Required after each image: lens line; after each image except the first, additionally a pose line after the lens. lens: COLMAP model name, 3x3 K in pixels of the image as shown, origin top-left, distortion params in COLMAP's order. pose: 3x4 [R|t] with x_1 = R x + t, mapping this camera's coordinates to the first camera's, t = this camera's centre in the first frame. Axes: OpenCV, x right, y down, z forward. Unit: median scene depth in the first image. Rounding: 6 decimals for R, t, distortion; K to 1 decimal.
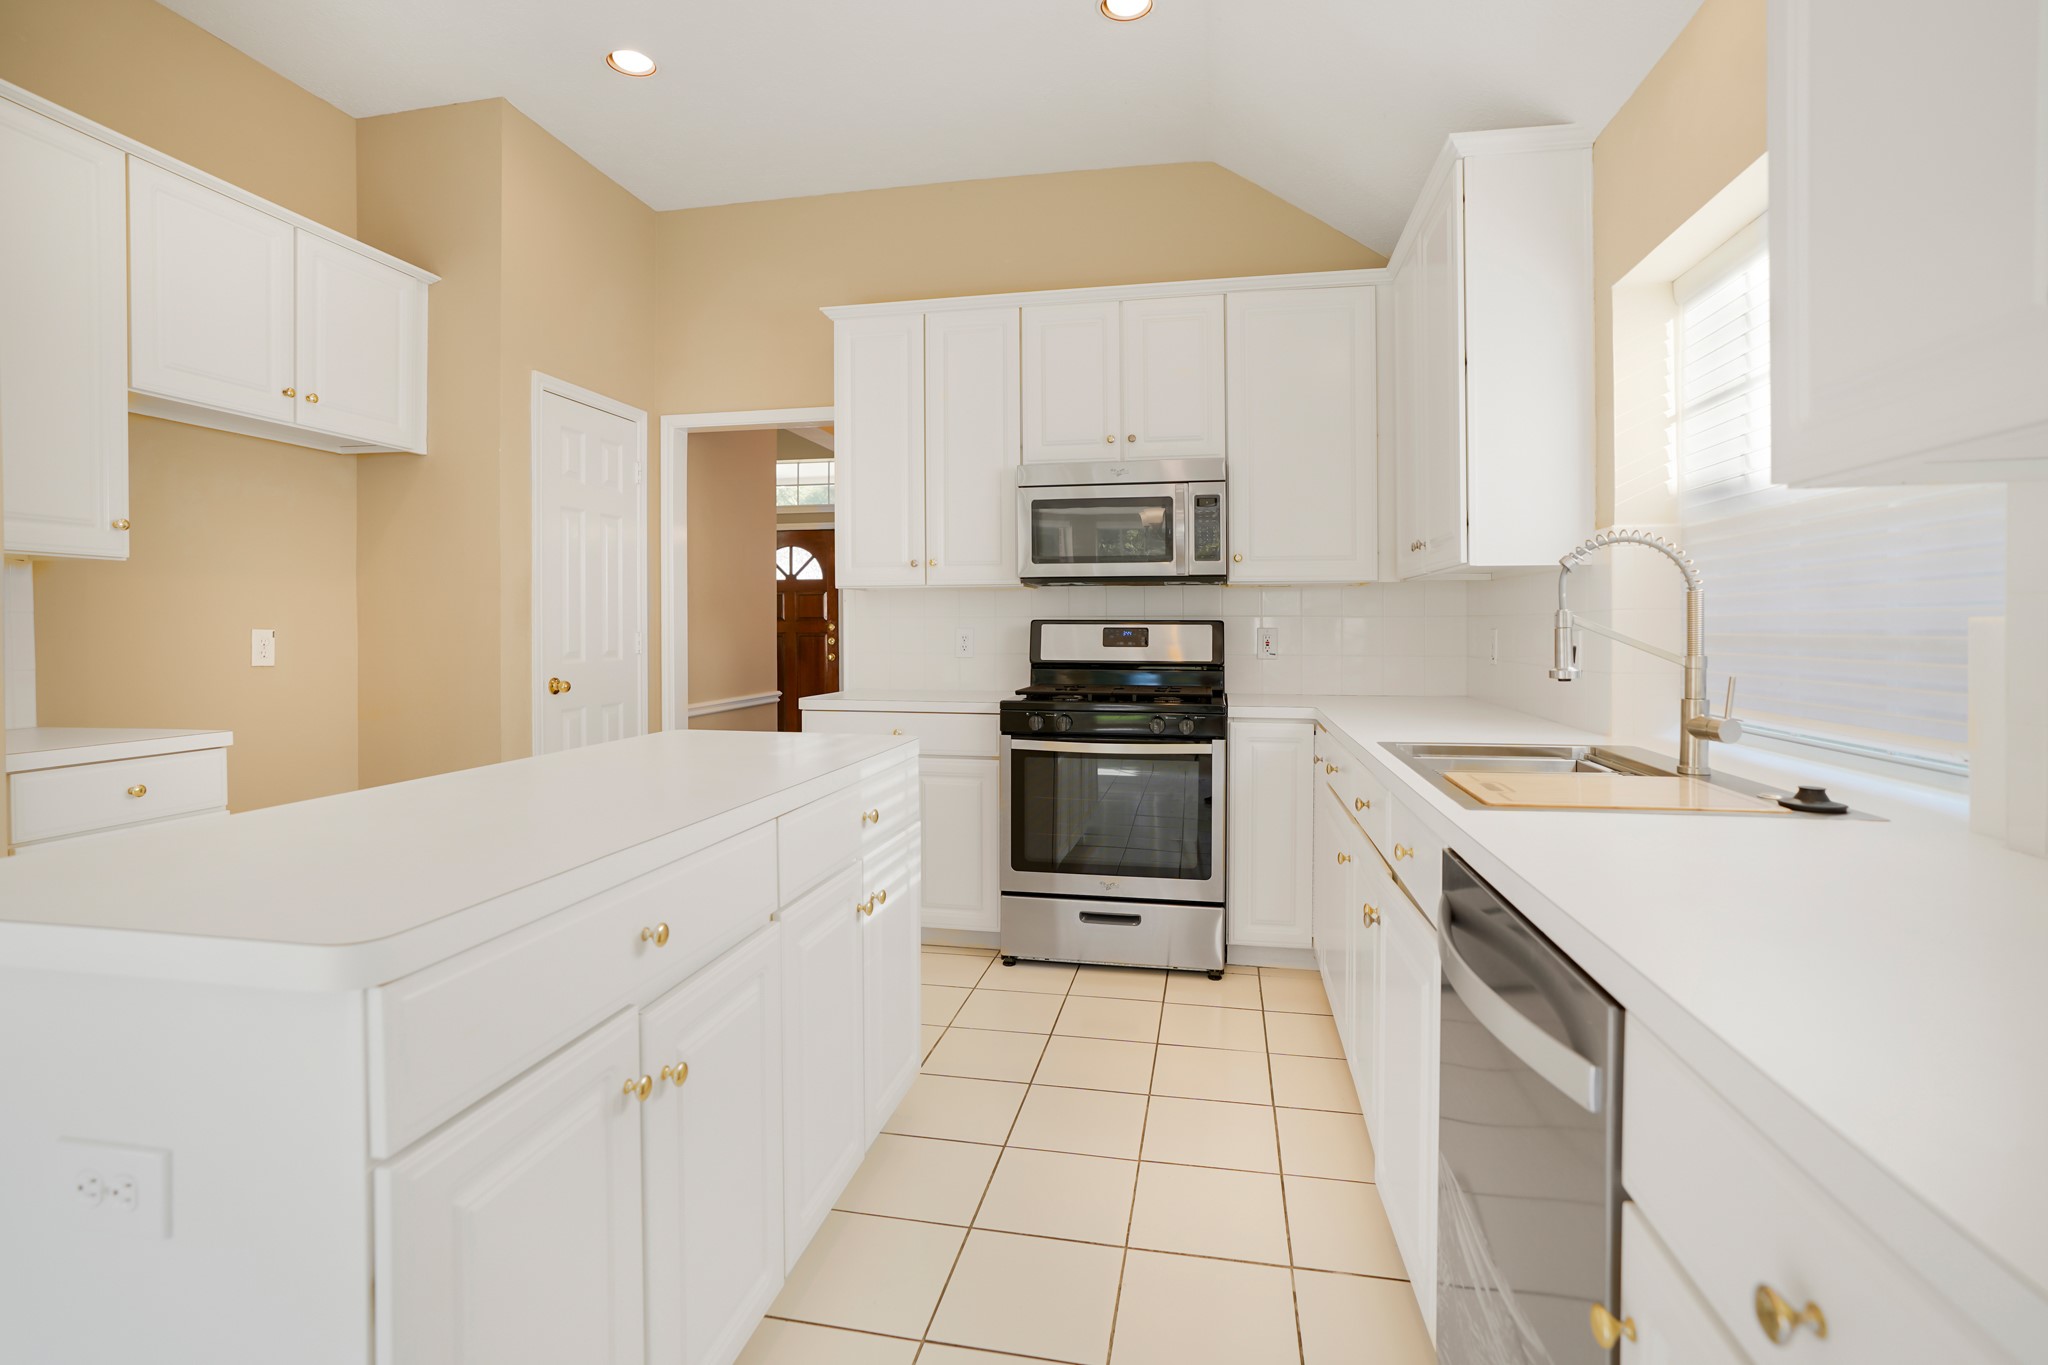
lens RADIAL K [[972.0, 0, 1027.5], [0, 972.0, 627.9], [0, 0, 1]] dist [-0.035433, 0.019412]
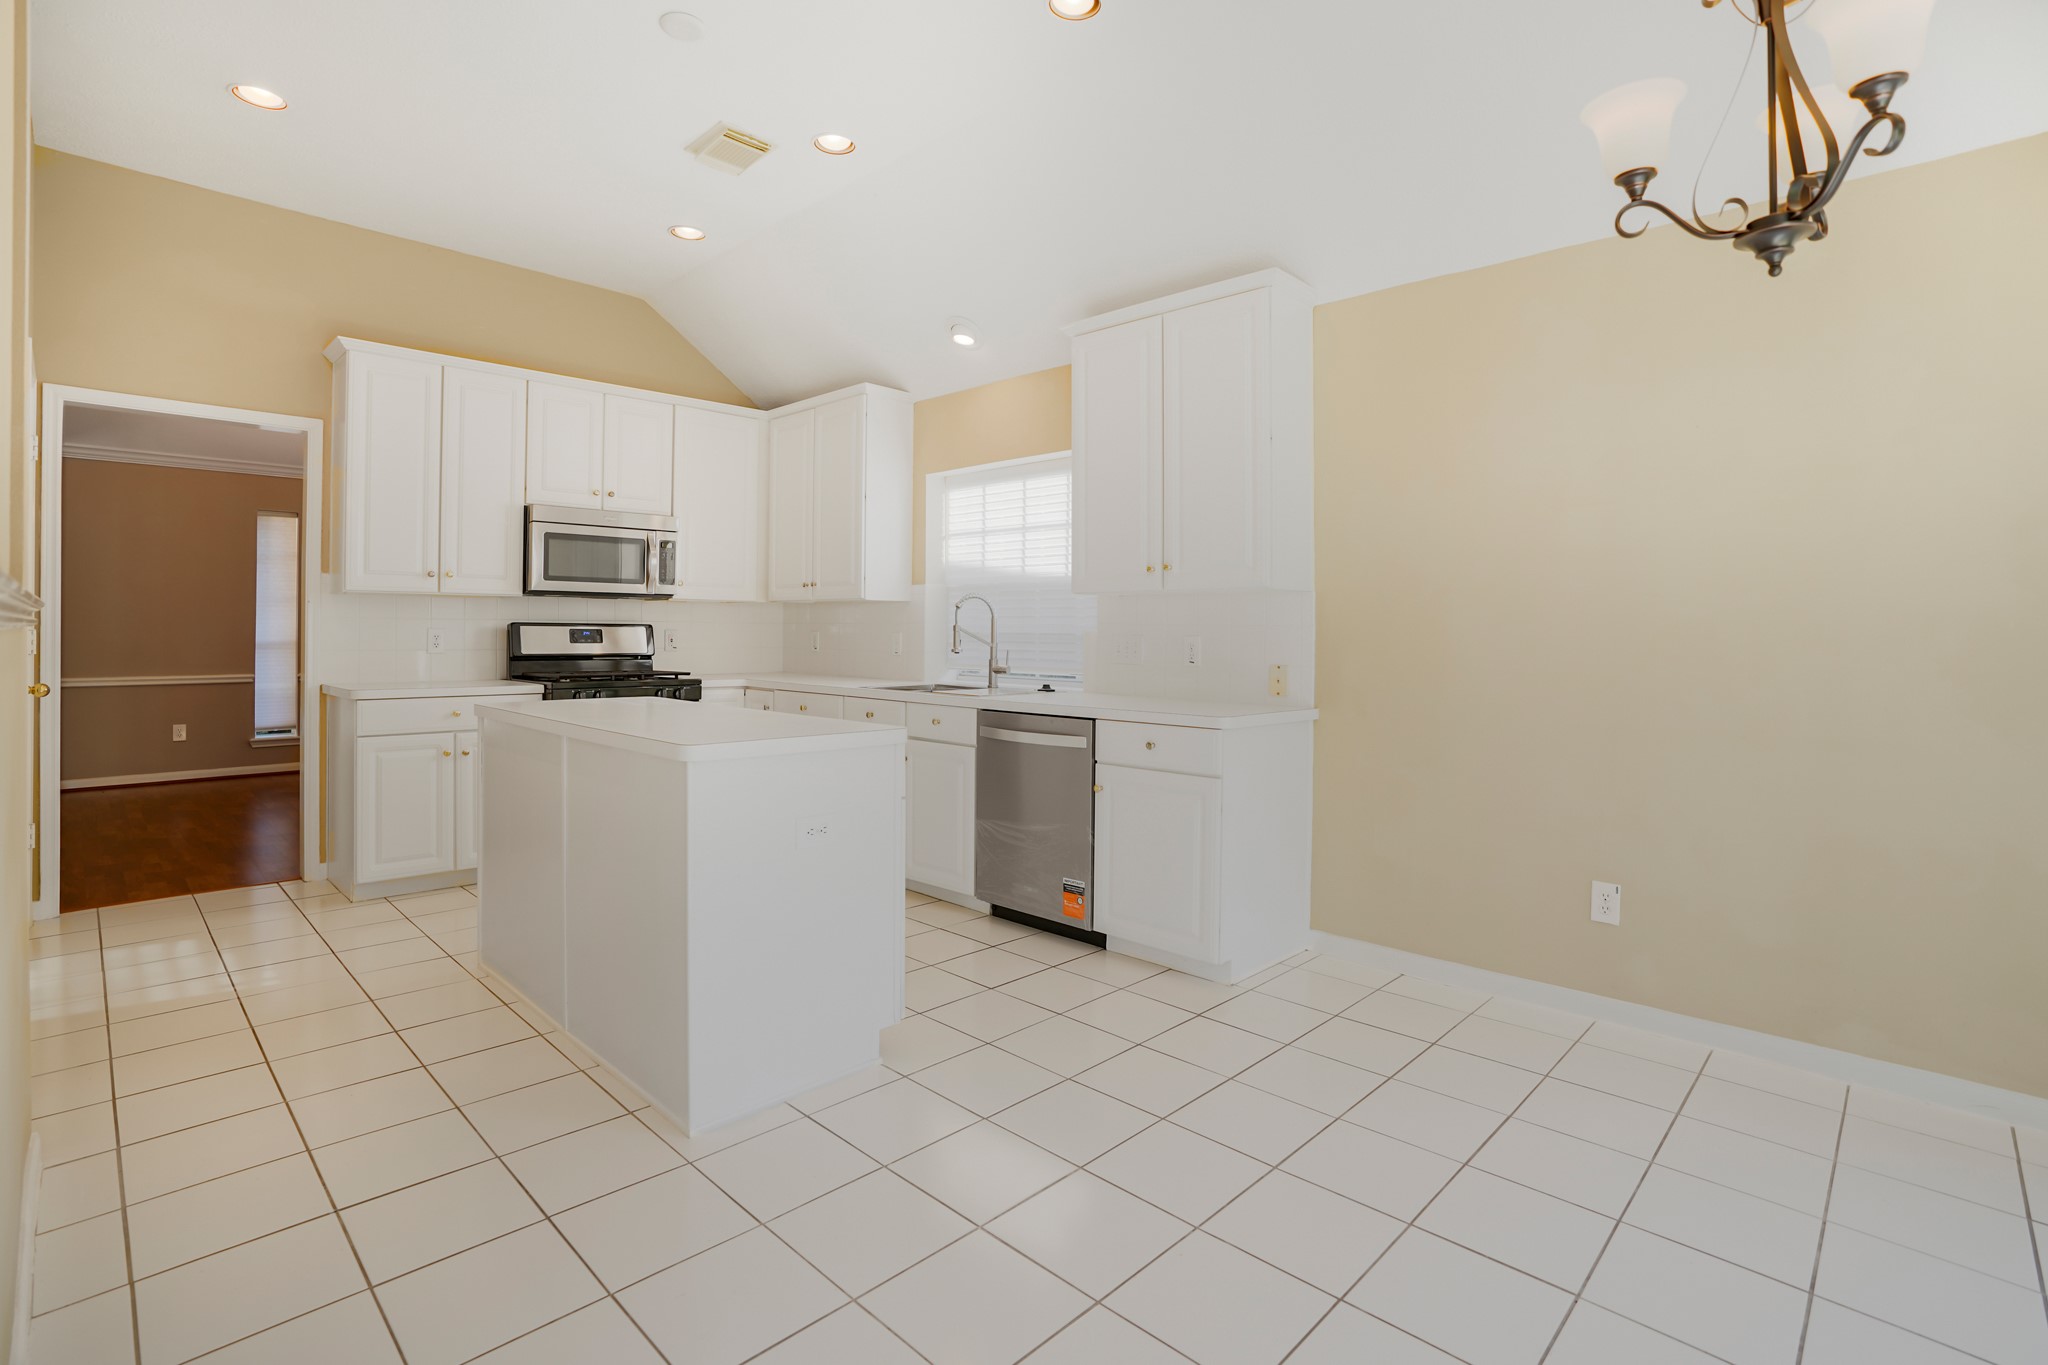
lens RADIAL K [[970.6, 0, 1019.3], [0, 970.6, 647.9], [0, 0, 1]] dist [-0.044284, 0.032058]
pose [[0.563064, -0.009072, 0.826363, -0.688796], [-0.008292, 0.999827, 0.016626, -0.001171], [-0.826372, -0.016214, 0.562892, -0.263624]]
